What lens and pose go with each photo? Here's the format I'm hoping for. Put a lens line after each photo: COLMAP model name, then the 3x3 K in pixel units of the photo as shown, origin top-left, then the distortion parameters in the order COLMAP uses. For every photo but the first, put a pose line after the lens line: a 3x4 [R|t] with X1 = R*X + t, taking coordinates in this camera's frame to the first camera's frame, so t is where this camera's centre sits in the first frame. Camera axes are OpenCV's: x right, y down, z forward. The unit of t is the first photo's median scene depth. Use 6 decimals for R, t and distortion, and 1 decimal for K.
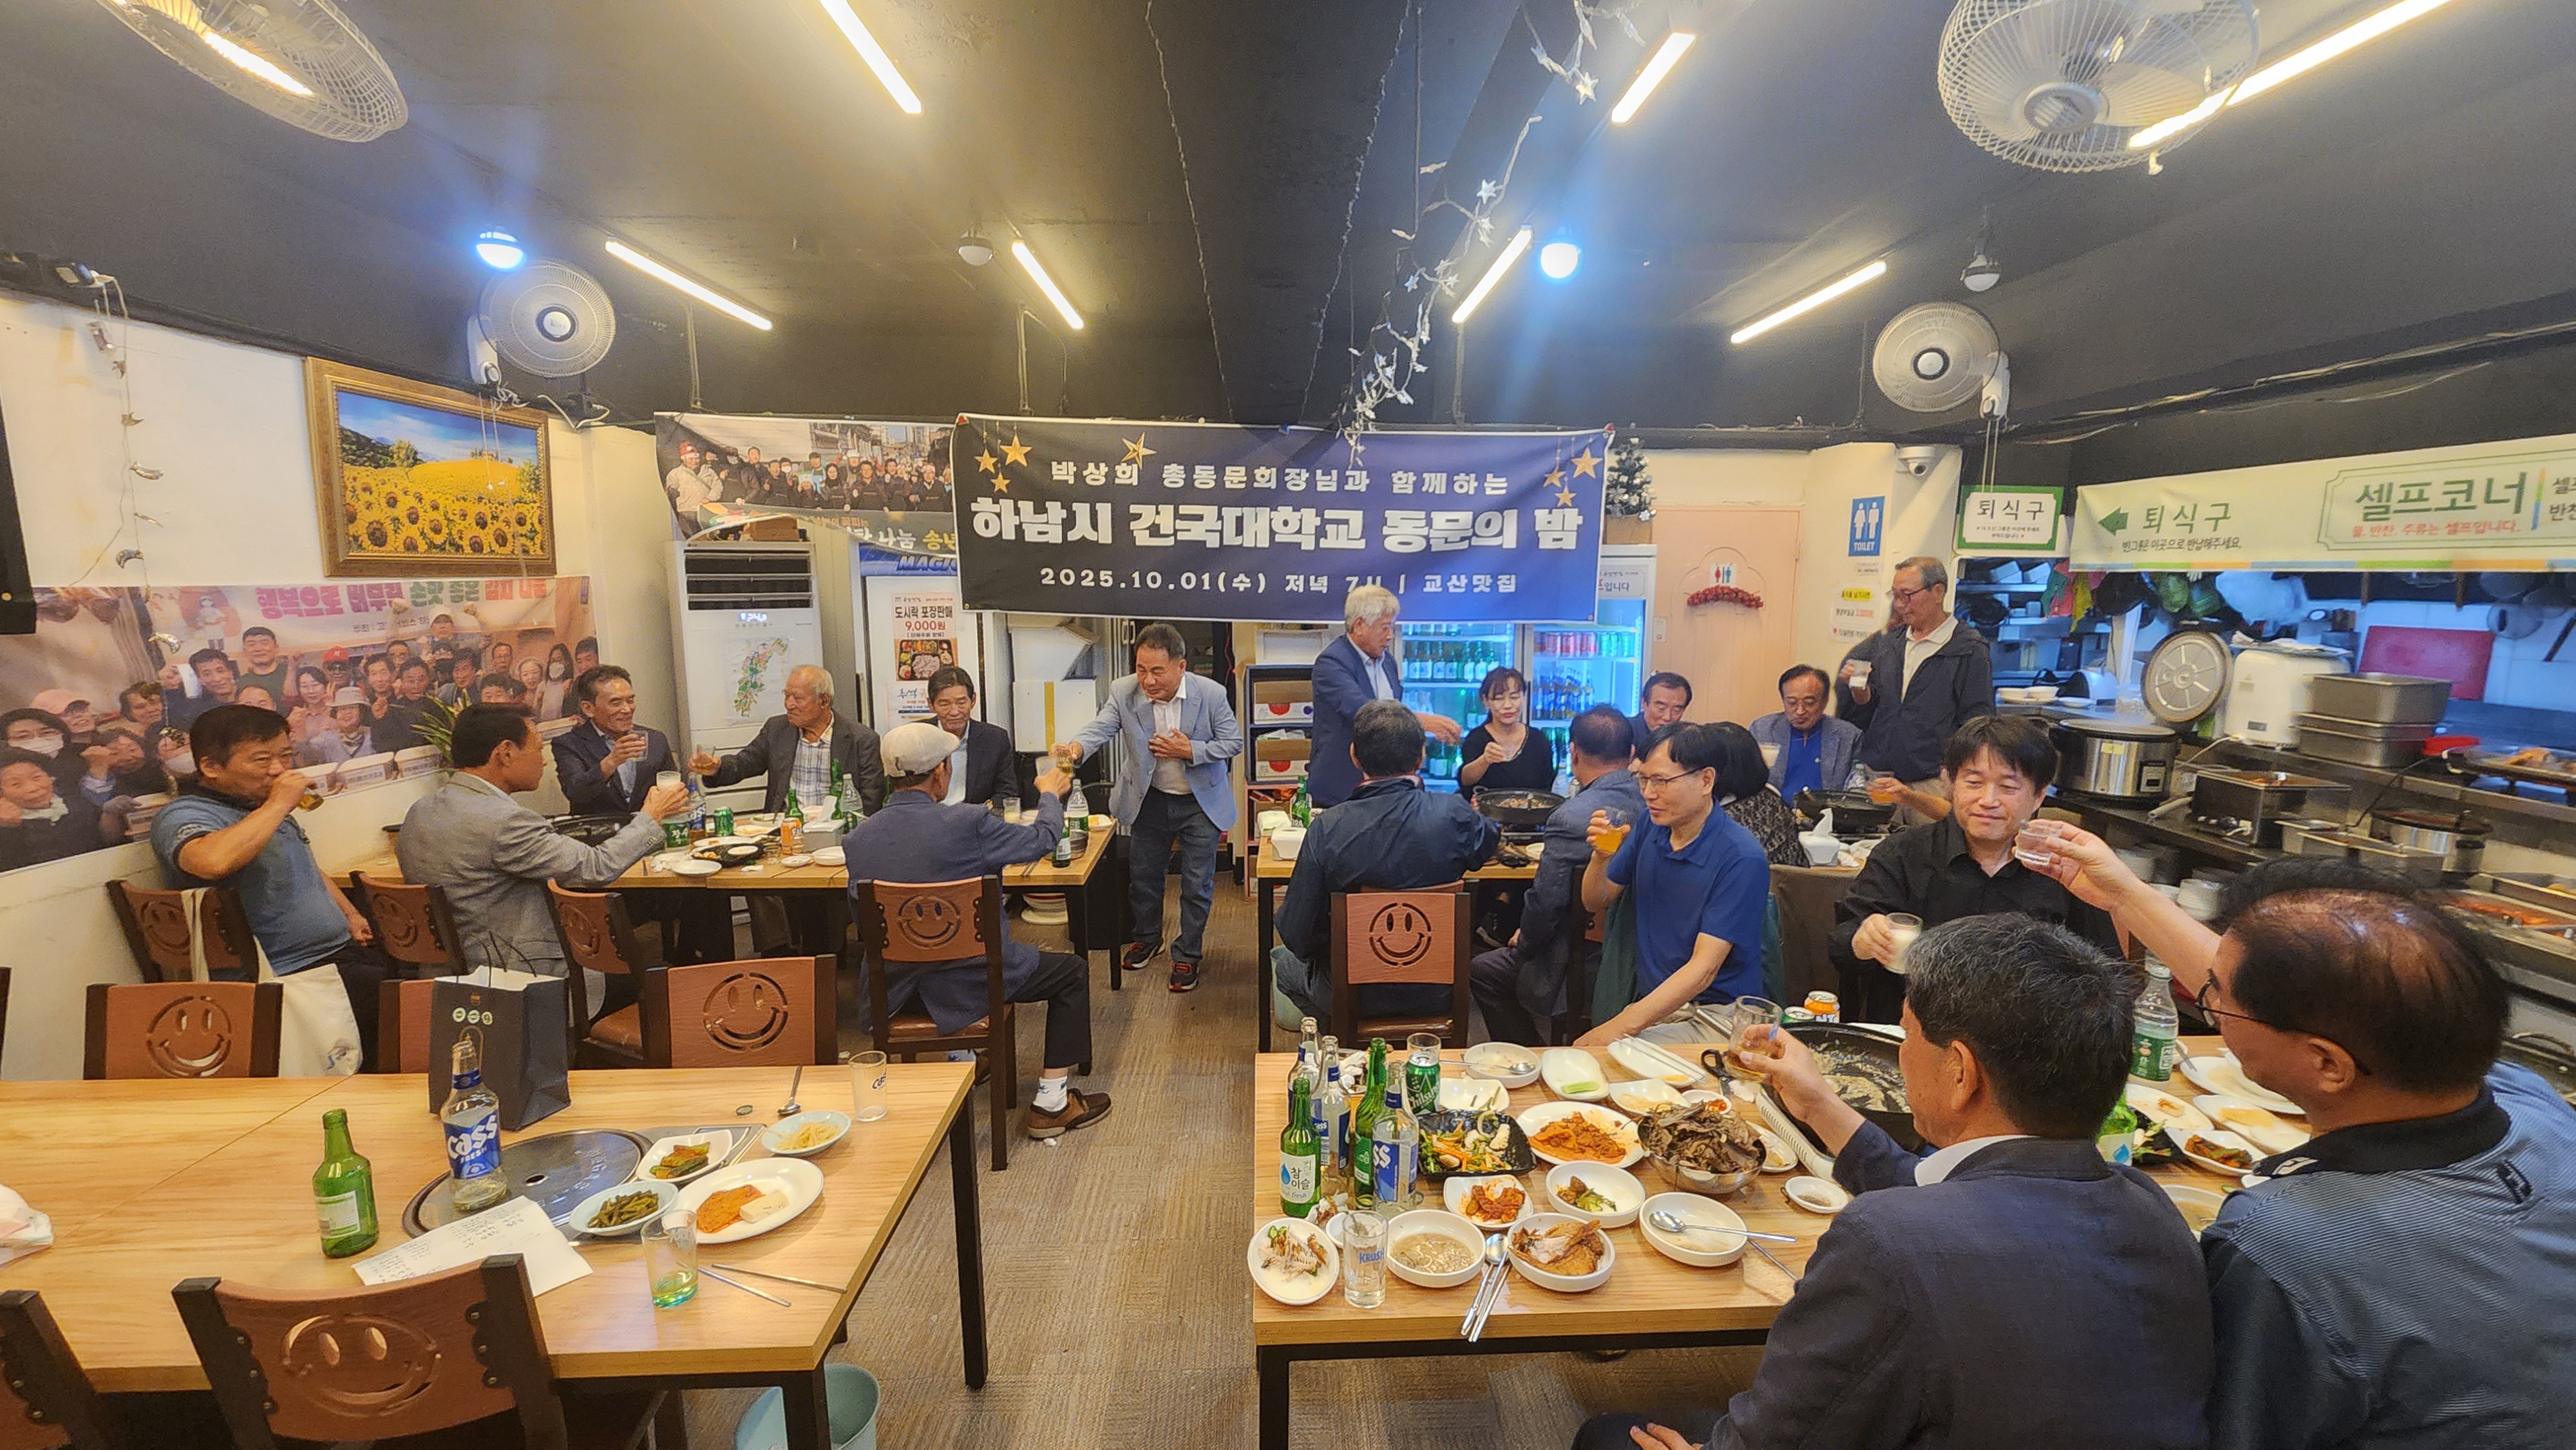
lens RADIAL K [[1059.6, 0, 1317.3], [0, 1059.6, 717.7], [0, 0, 1]] dist [-0.002960, 0.002012]
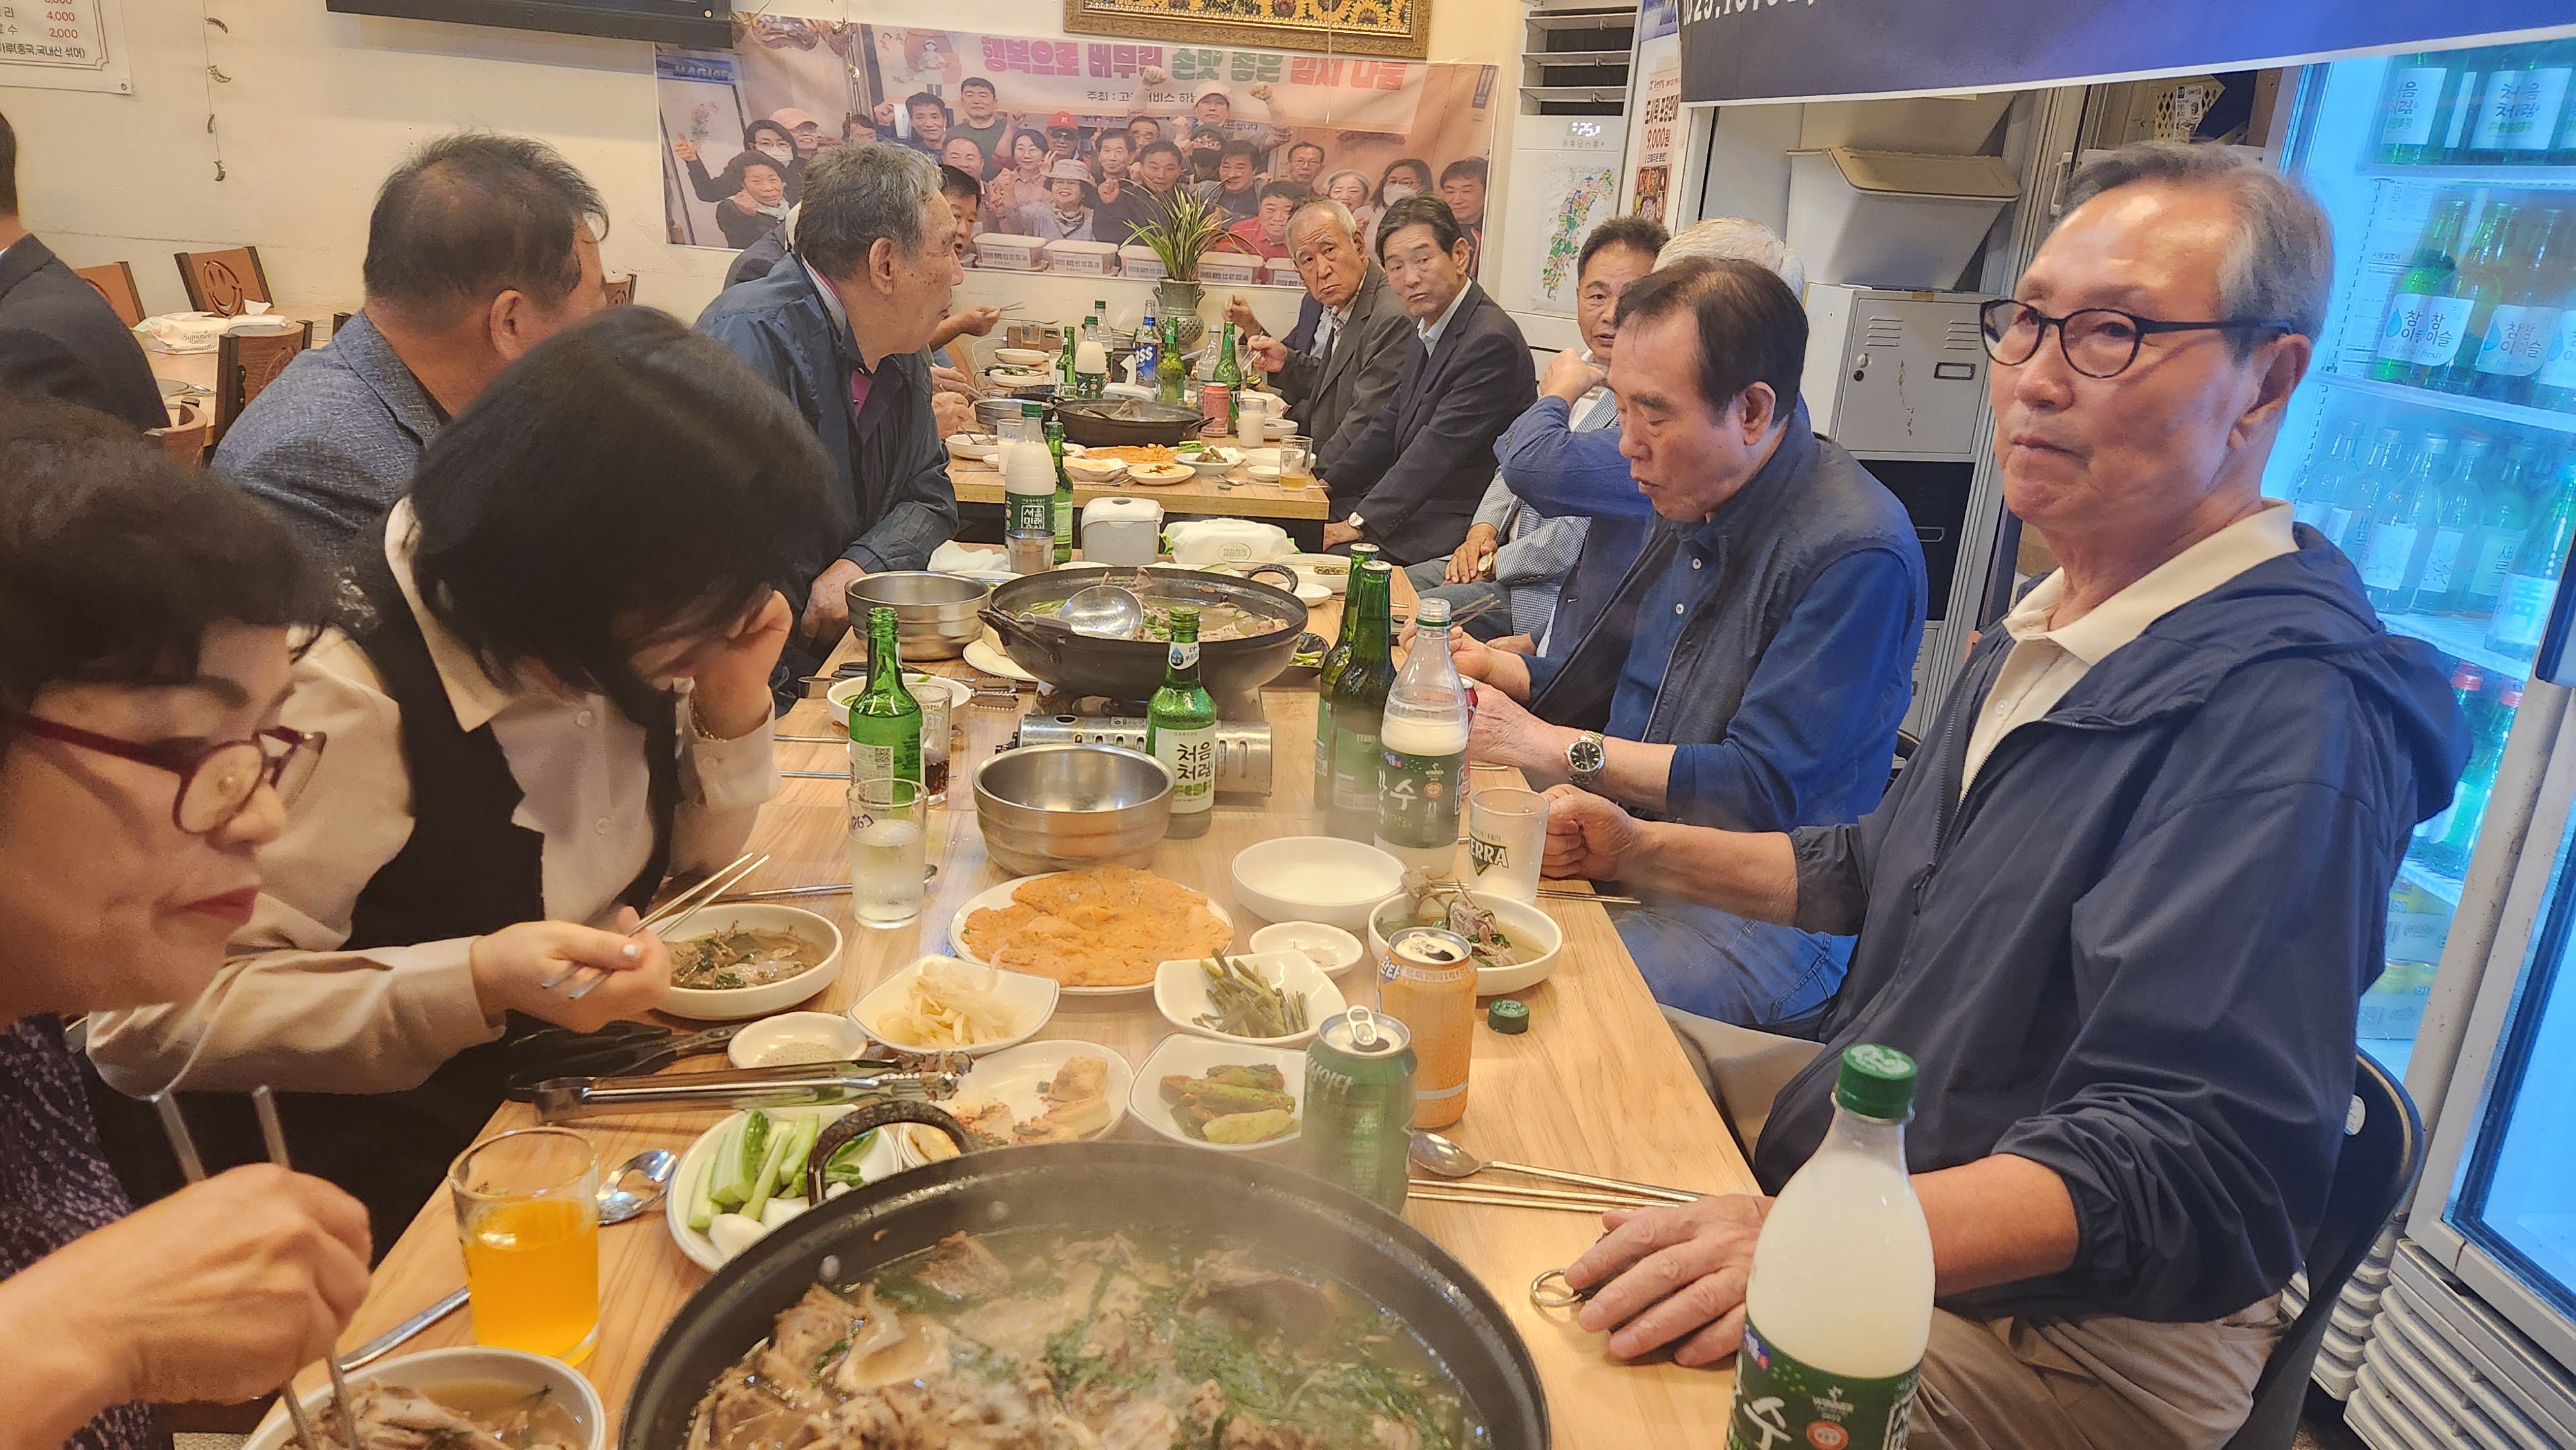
lens RADIAL K [[1703.7, 0, 1276.8], [0, 1703.7, 737.5], [0, 0, 1]] dist [0.074193, -0.057223]
pose [[0.031981, 0.306864, -0.951216, 0.523830], [-0.200406, 0.934344, 0.294683, -0.026337], [0.979191, 0.181205, 0.091379, 0.843001]]
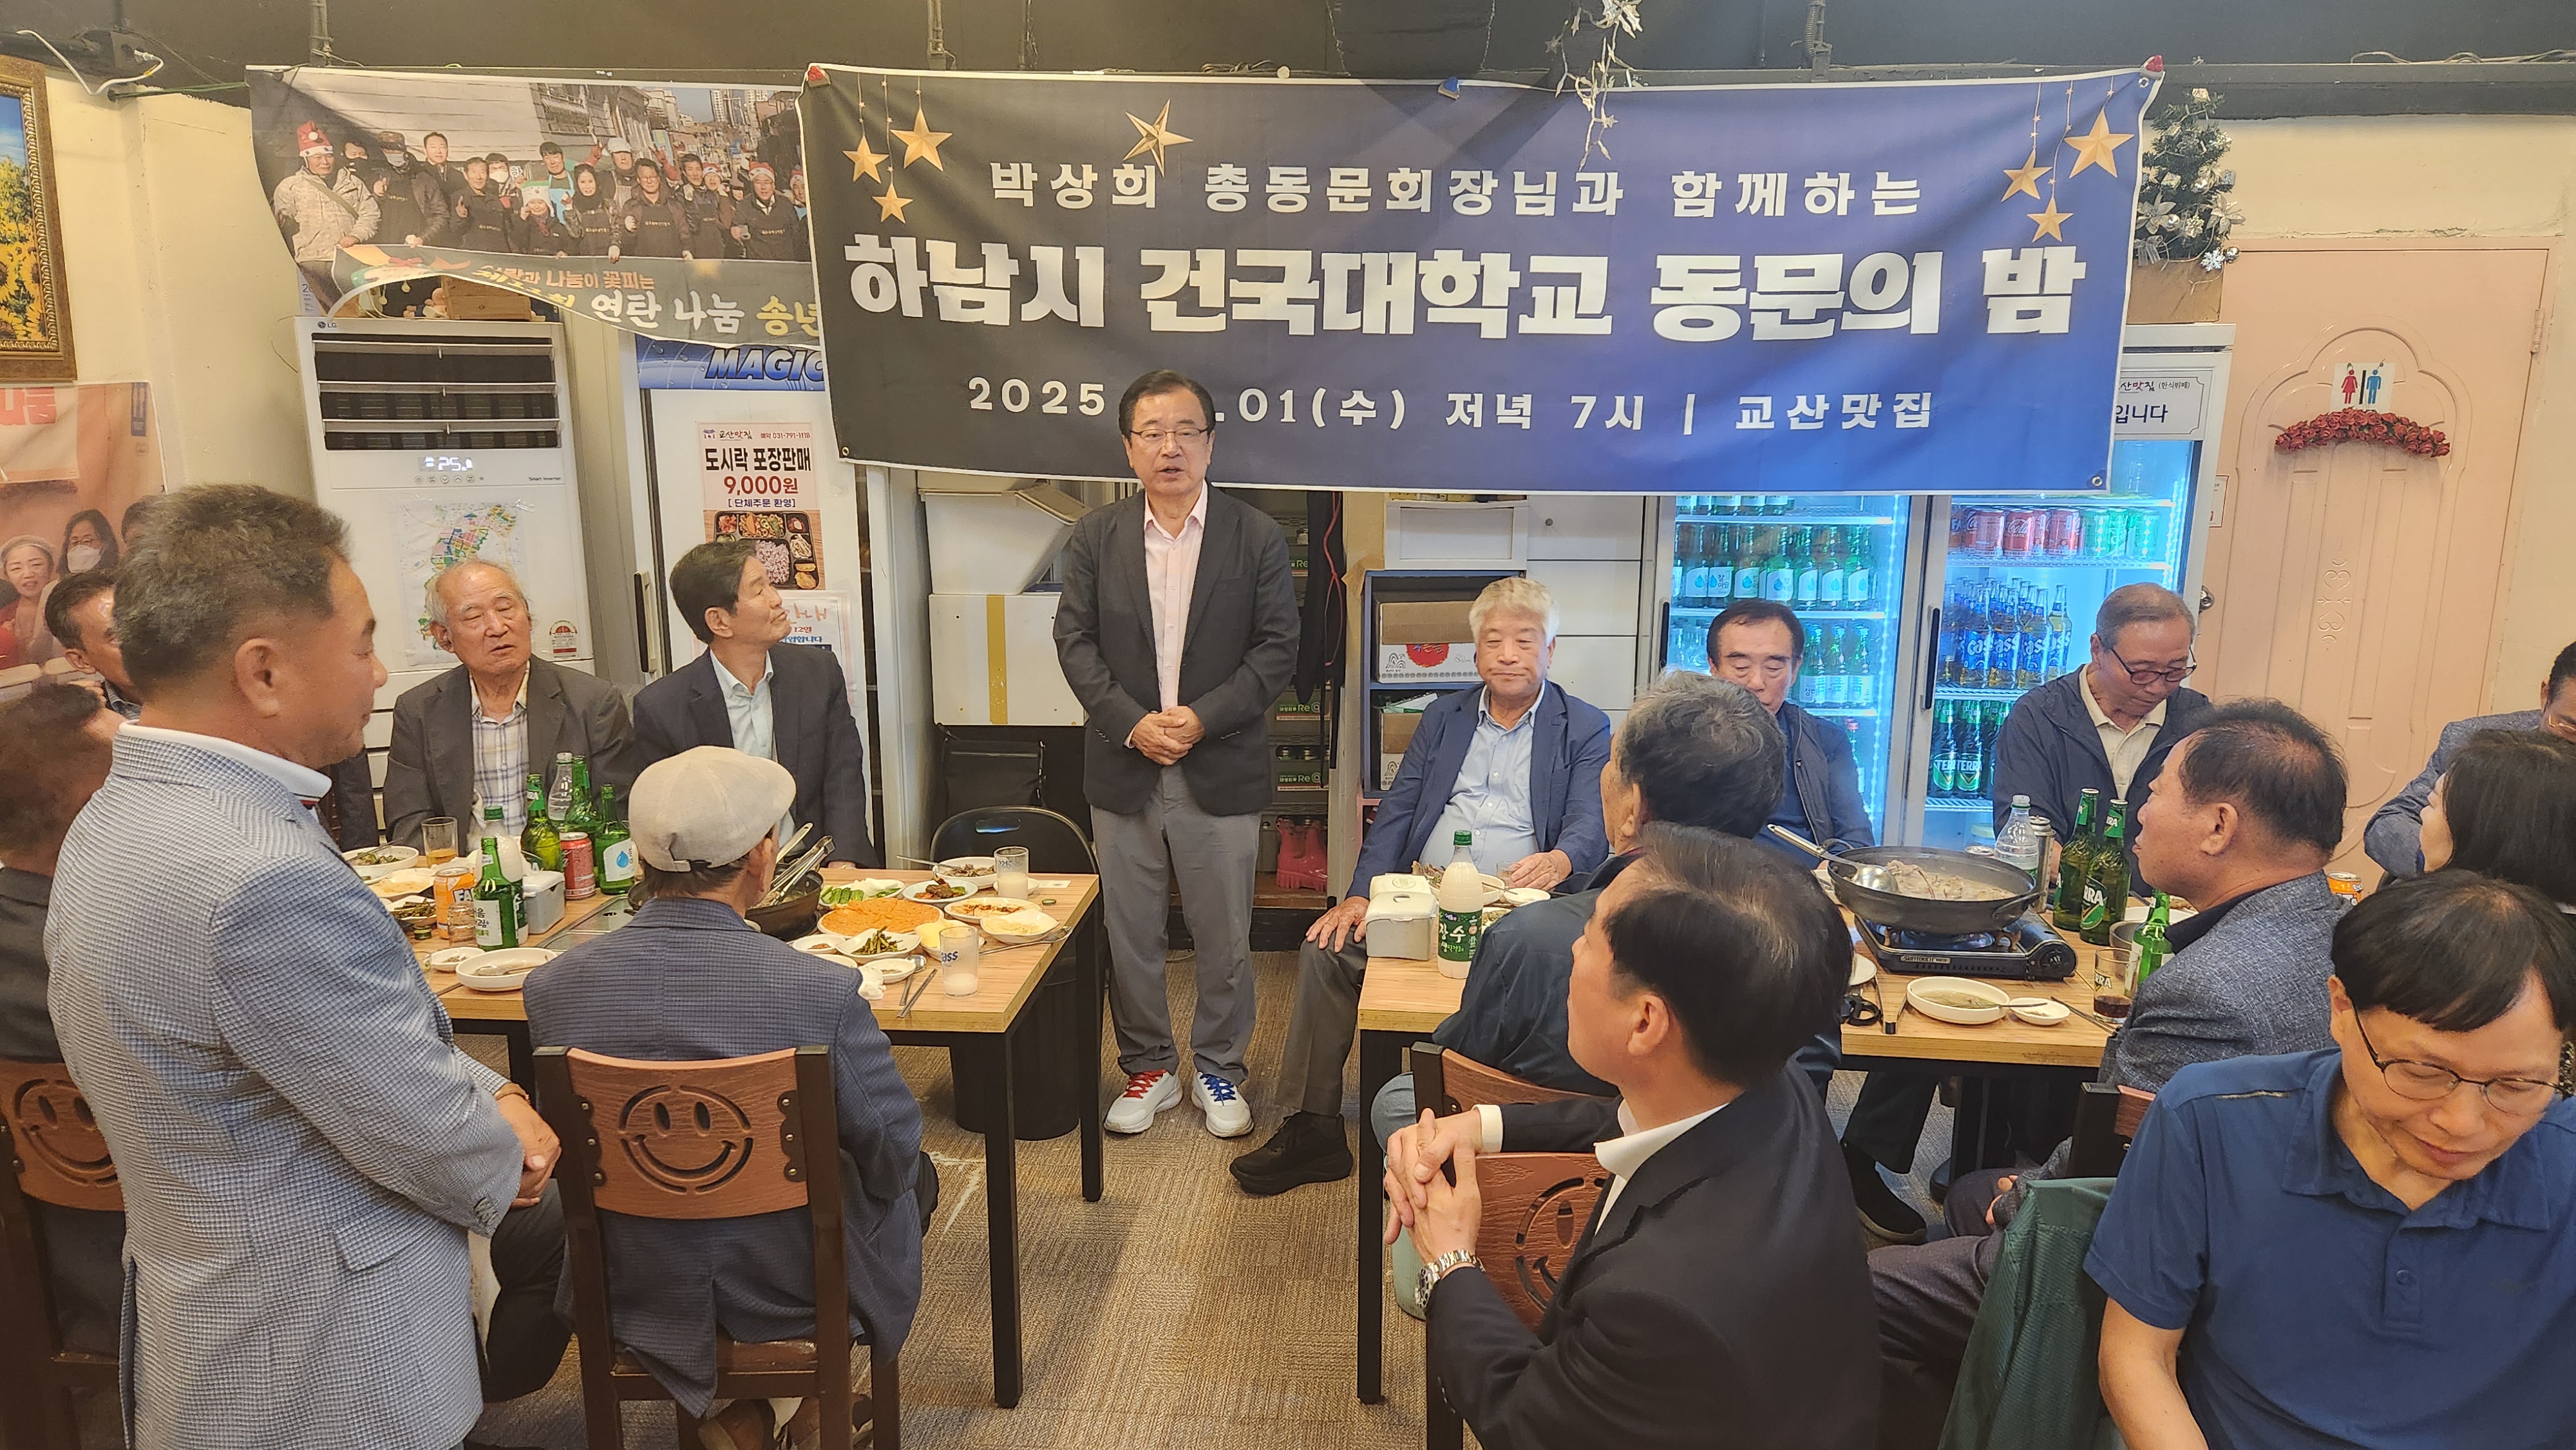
lens RADIAL K [[1703.7, 0, 1287.0], [0, 1703.7, 755.3], [0, 0, 1]] dist [0.074193, -0.057223]
pose [[0.992588, 0.027447, -0.118392, -0.004138], [-0.018564, 0.996974, 0.075492, -0.023036], [0.120105, -0.072734, 0.990093, 0.182837]]
